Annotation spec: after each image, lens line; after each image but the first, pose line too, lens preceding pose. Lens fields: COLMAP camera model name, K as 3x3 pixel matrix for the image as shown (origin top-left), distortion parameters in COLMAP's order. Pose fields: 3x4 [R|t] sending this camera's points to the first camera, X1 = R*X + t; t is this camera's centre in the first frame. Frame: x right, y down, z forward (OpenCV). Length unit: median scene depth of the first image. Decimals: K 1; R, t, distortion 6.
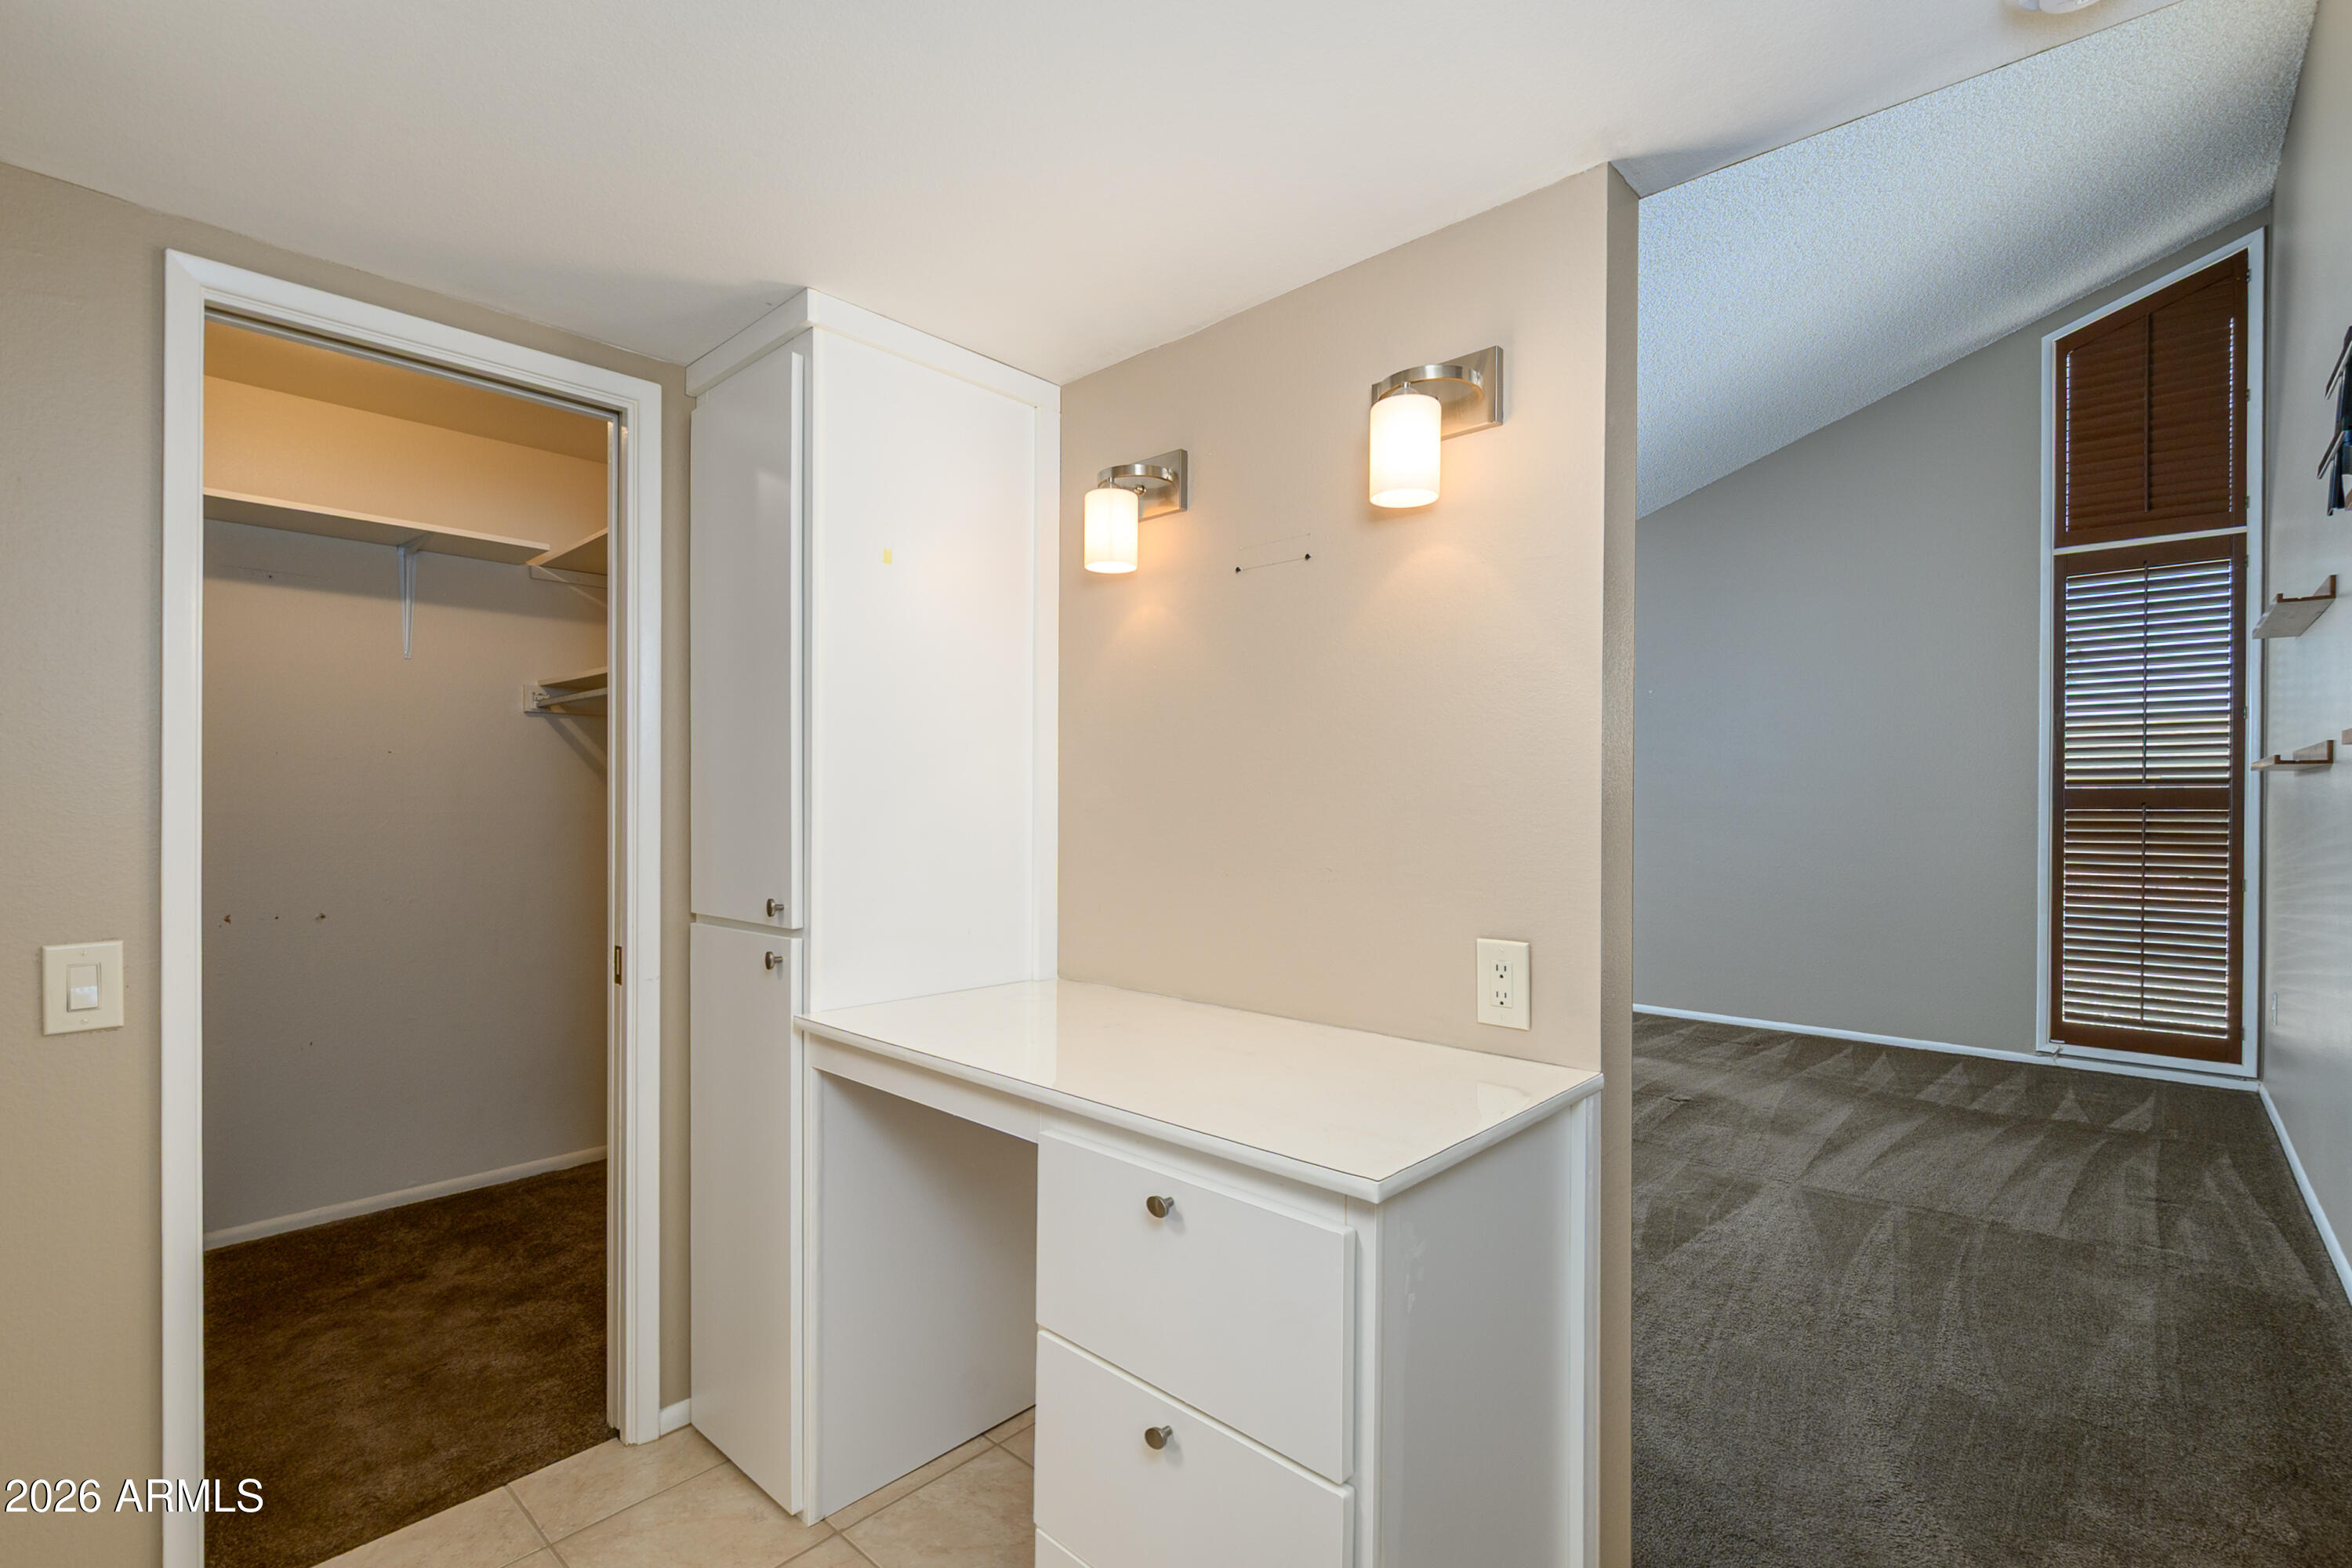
lens RADIAL K [[1059.6, 0, 1186.9], [0, 1059.6, 786.6], [0, 0, 1]] dist [0.008170, -0.000038]
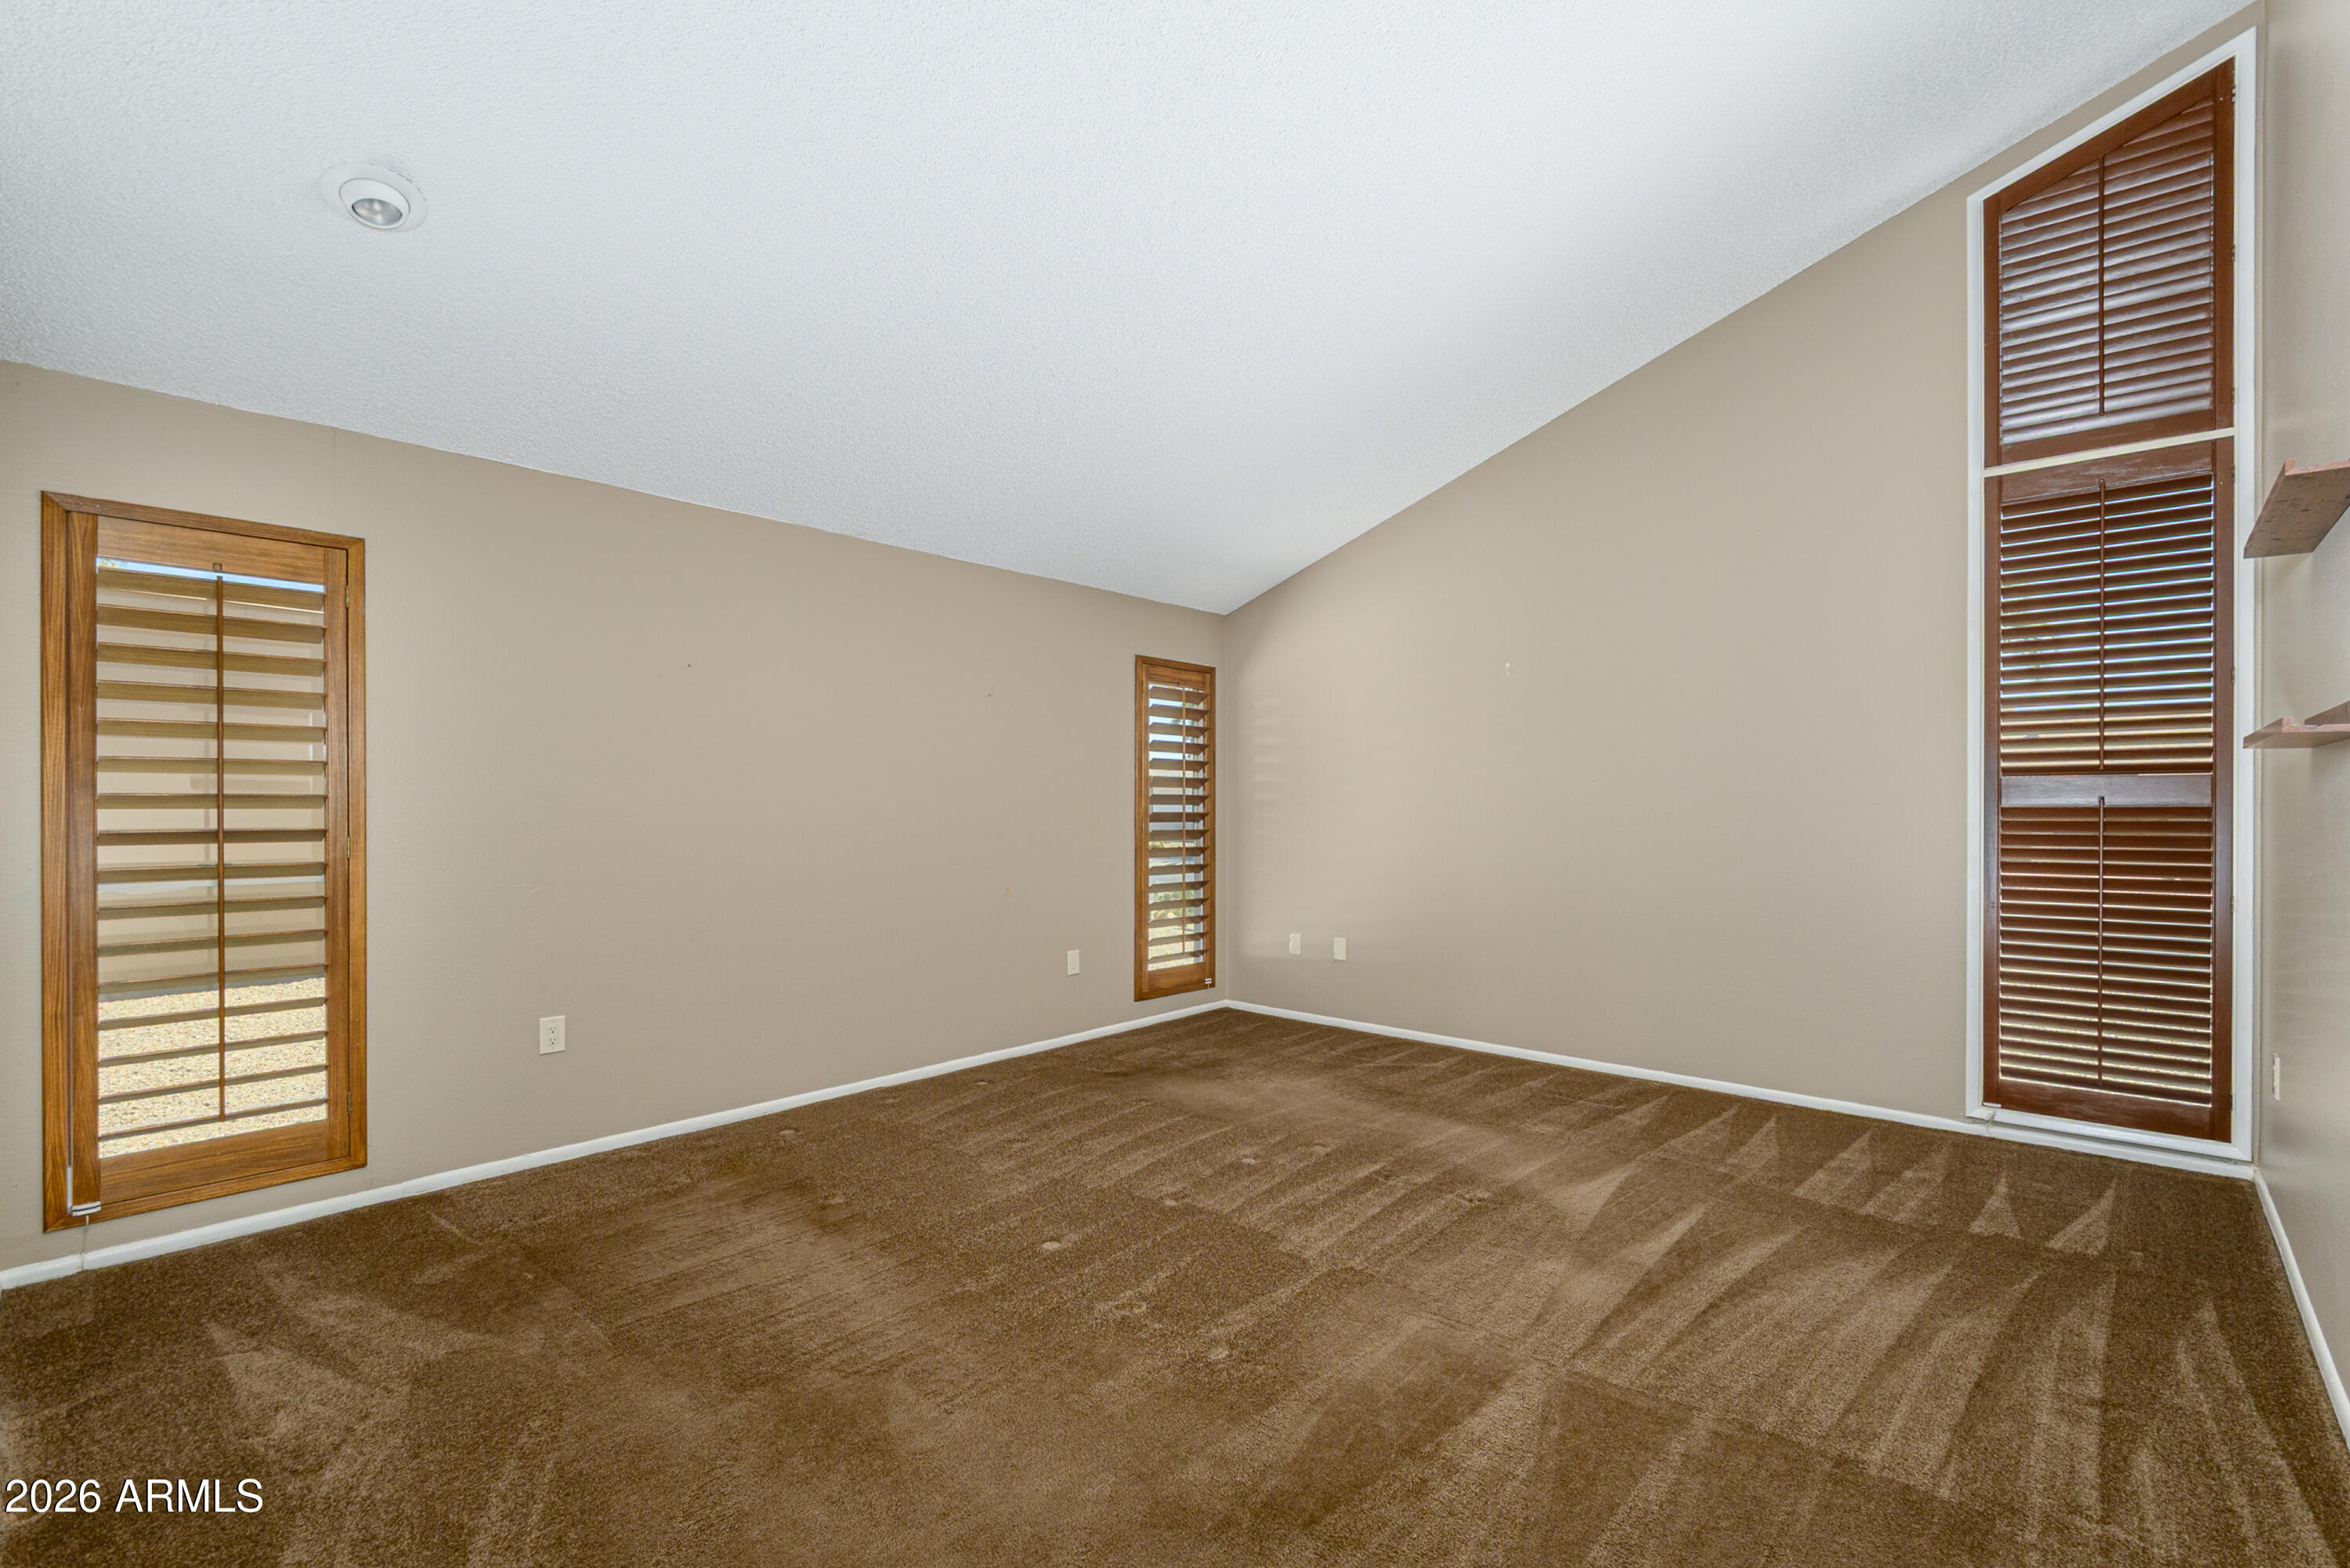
lens RADIAL K [[1058.6, 0, 1165.6], [0, 1058.6, 787.5], [0, 0, 1]] dist [0.008170, -0.000038]
pose [[0.999970, -0.006355, -0.004473, 0.267106], [0.006357, 0.999980, 0.000315, 0.005104], [0.004471, -0.000344, 0.999990, 0.270185]]
